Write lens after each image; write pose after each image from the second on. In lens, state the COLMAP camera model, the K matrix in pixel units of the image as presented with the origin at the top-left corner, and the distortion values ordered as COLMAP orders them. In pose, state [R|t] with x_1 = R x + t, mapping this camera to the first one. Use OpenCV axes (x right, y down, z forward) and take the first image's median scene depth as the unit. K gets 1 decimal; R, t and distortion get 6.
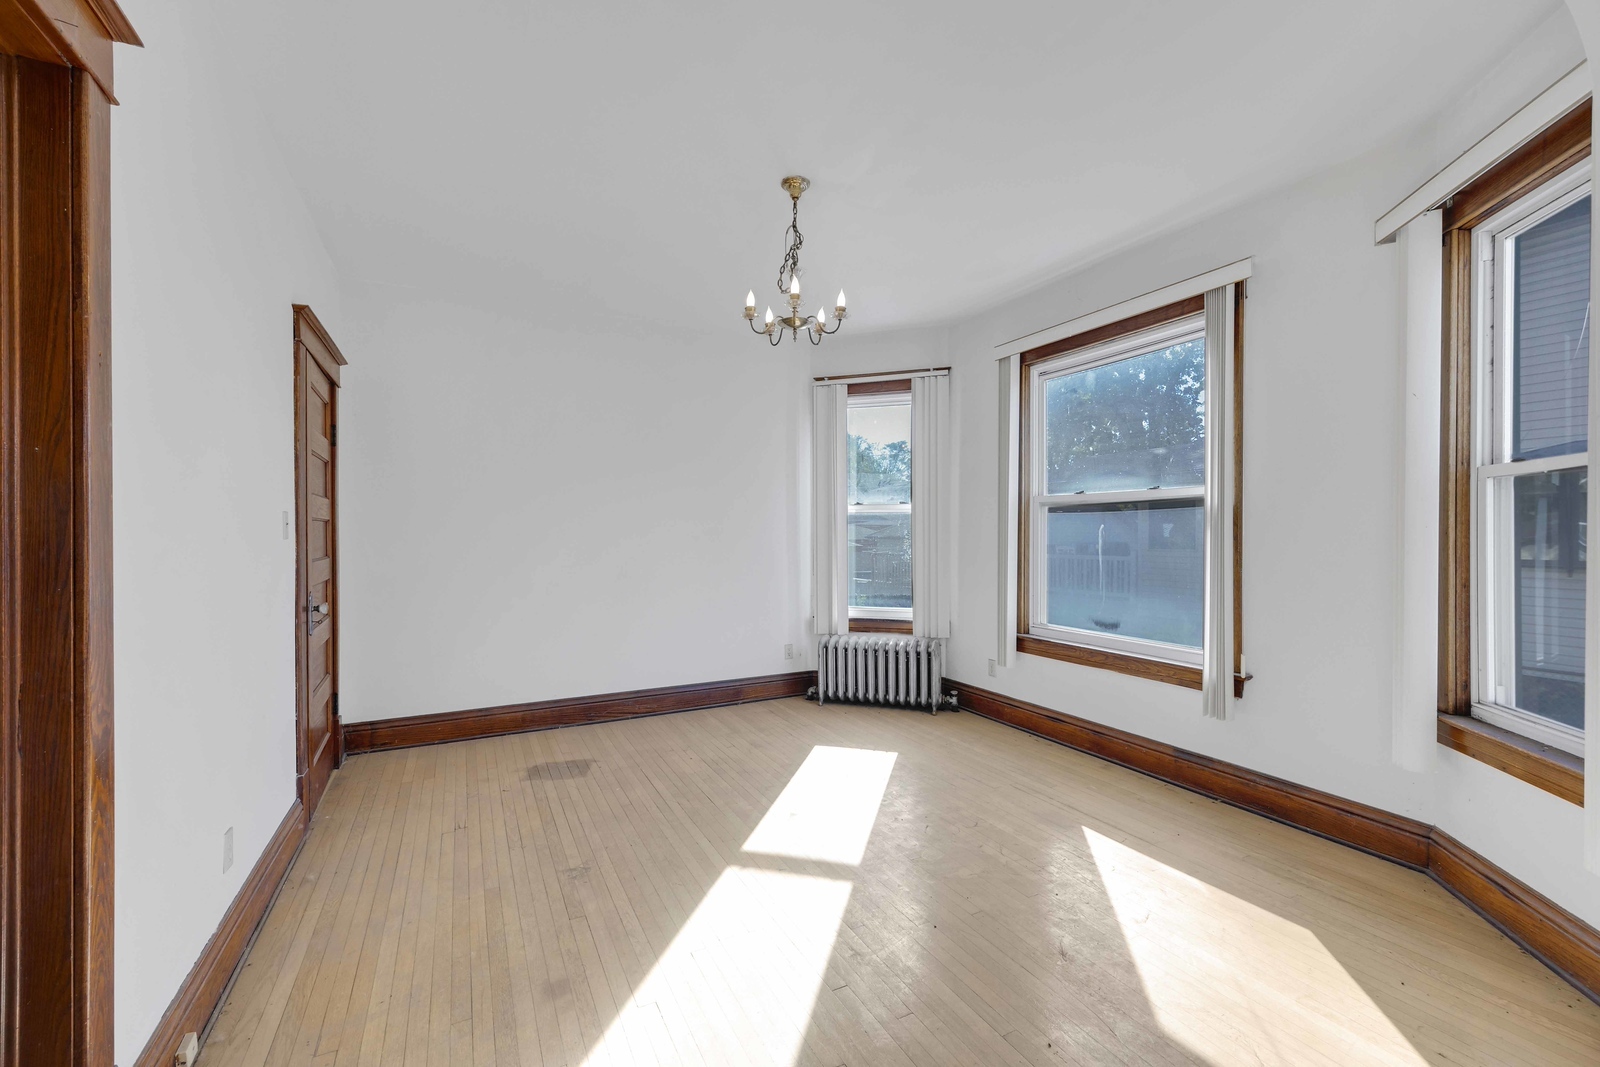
lens RADIAL K [[671.8, 0, 800.0], [0, 671.8, 533.5], [0, 0, 1]] dist [-0.000817, -0.000087]
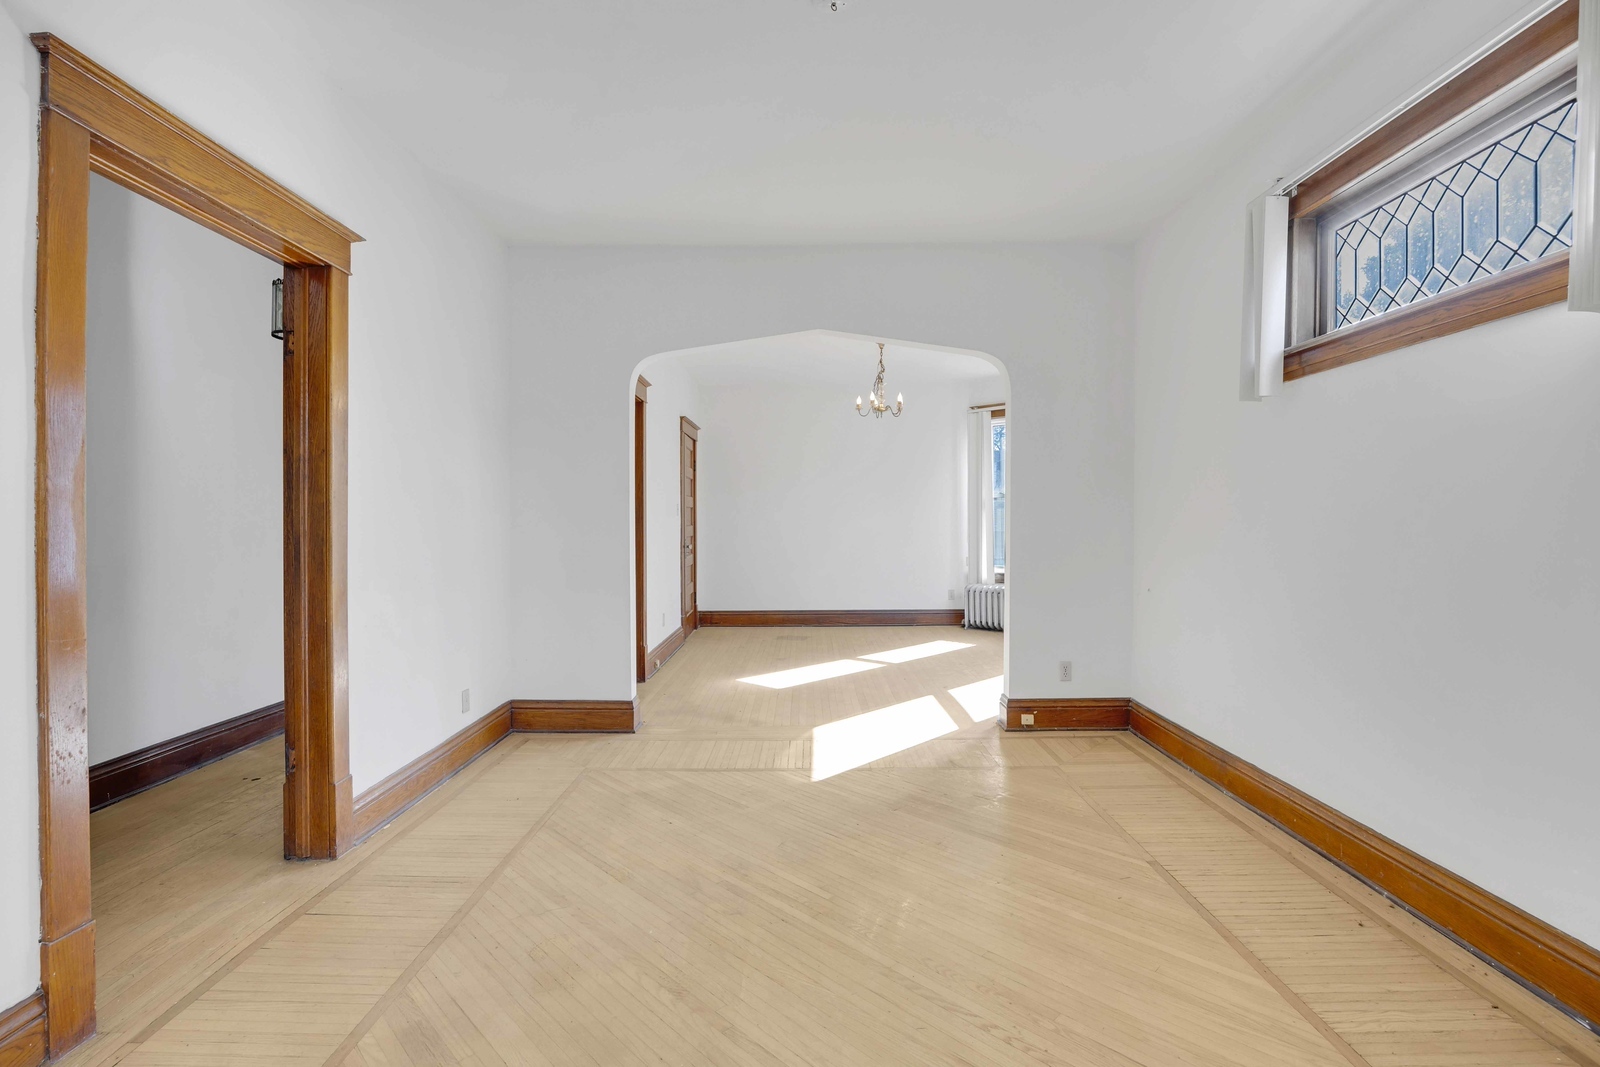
lens RADIAL K [[757.9, 0, 797.1], [0, 757.9, 519.6], [0, 0, 1]] dist [0.000786, 0.000066]
pose [[0.887853, 0.001961, -0.460123, 0.667873], [-0.001806, 0.999998, 0.000777, 0.015765], [0.460123, 0.000141, 0.887855, -0.938903]]
